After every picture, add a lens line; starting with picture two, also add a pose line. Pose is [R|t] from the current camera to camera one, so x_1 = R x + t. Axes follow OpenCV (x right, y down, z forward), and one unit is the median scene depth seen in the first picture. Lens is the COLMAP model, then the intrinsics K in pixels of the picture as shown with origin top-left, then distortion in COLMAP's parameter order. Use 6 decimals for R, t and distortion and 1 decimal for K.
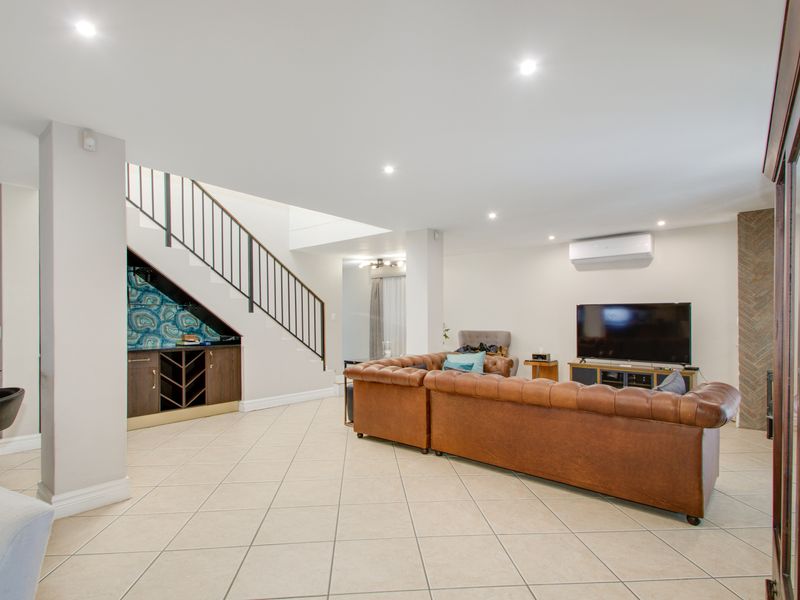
lens RADIAL K [[425.3, 0, 379.3], [0, 425.3, 304.2], [0, 0, 1]] dist [0.001560, 0.000068]
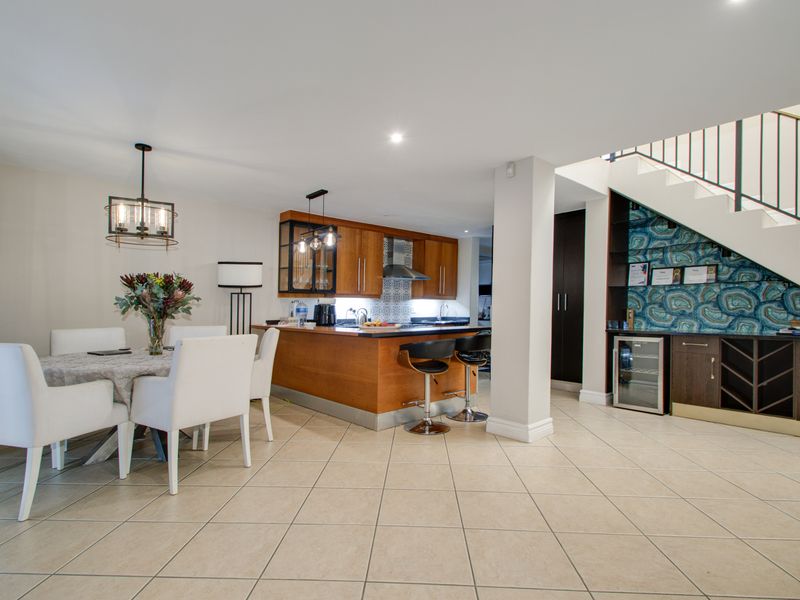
lens RADIAL K [[416.5, 0, 397.3], [0, 416.5, 313.2], [0, 0, 1]] dist [0.023593, -0.001628]
pose [[-0.131275, 0.016931, -0.991201, 0.389850], [0.048903, 0.998747, 0.010583, 0.019388], [0.990139, -0.047083, -0.131938, 0.438805]]
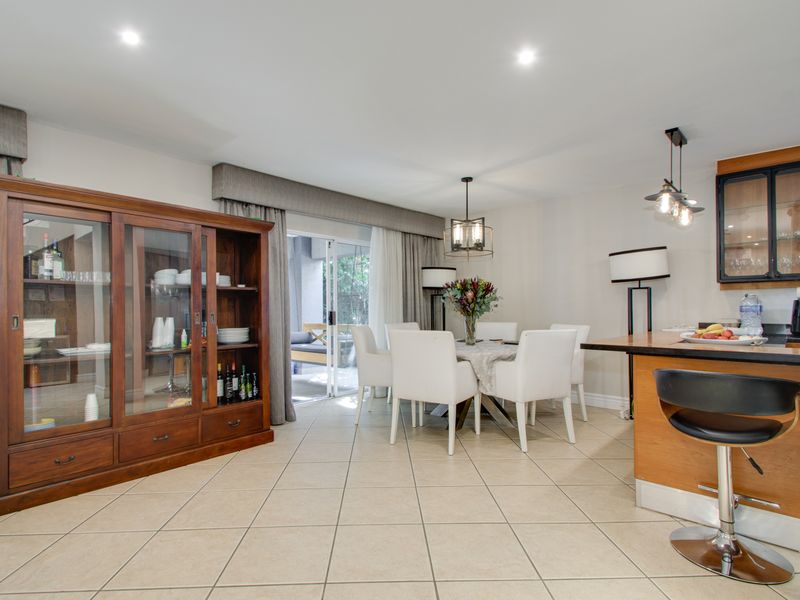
lens RADIAL K [[425.3, 0, 379.3], [0, 425.3, 304.2], [0, 0, 1]] dist [0.001560, 0.000068]
pose [[-0.997509, 0.012033, 0.069507, -0.104634], [0.007916, 0.998214, -0.059208, 0.040637], [-0.070095, -0.058510, -0.995823, 0.803256]]
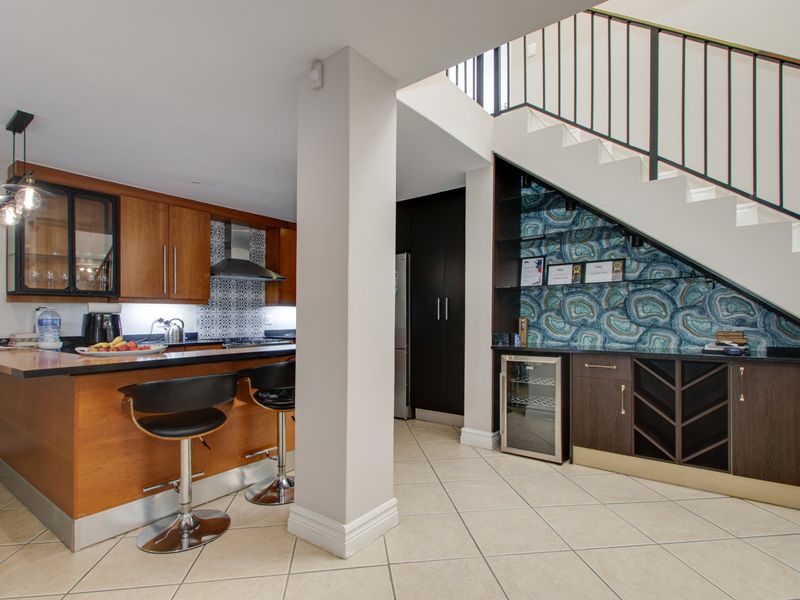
lens RADIAL K [[414.0, 0, 399.4], [0, 414.0, 321.3], [0, 0, 1]] dist [0.029895, -0.000624]
pose [[0.054635, 0.014050, -0.998408, 0.066572], [0.053489, 0.998424, 0.016977, 0.028837], [0.997073, -0.054331, 0.053797, 0.593449]]
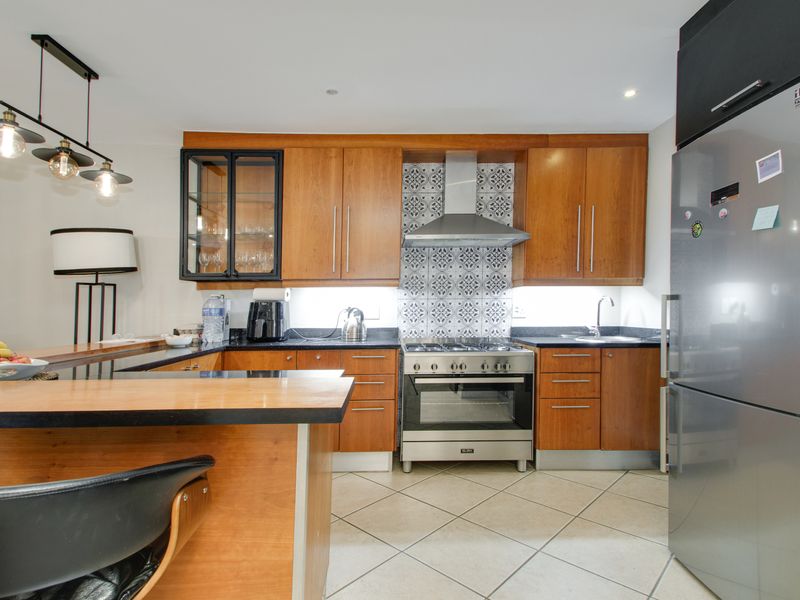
lens RADIAL K [[421.1, 0, 400.0], [0, 421.1, 300.0], [0, 0, 1]] dist [0.025327, -0.000323]
pose [[-0.743033, -0.000001, -0.669255, -0.470962], [0.040466, 0.998170, -0.044929, 0.032236], [0.668030, -0.060466, -0.741674, 0.680772]]
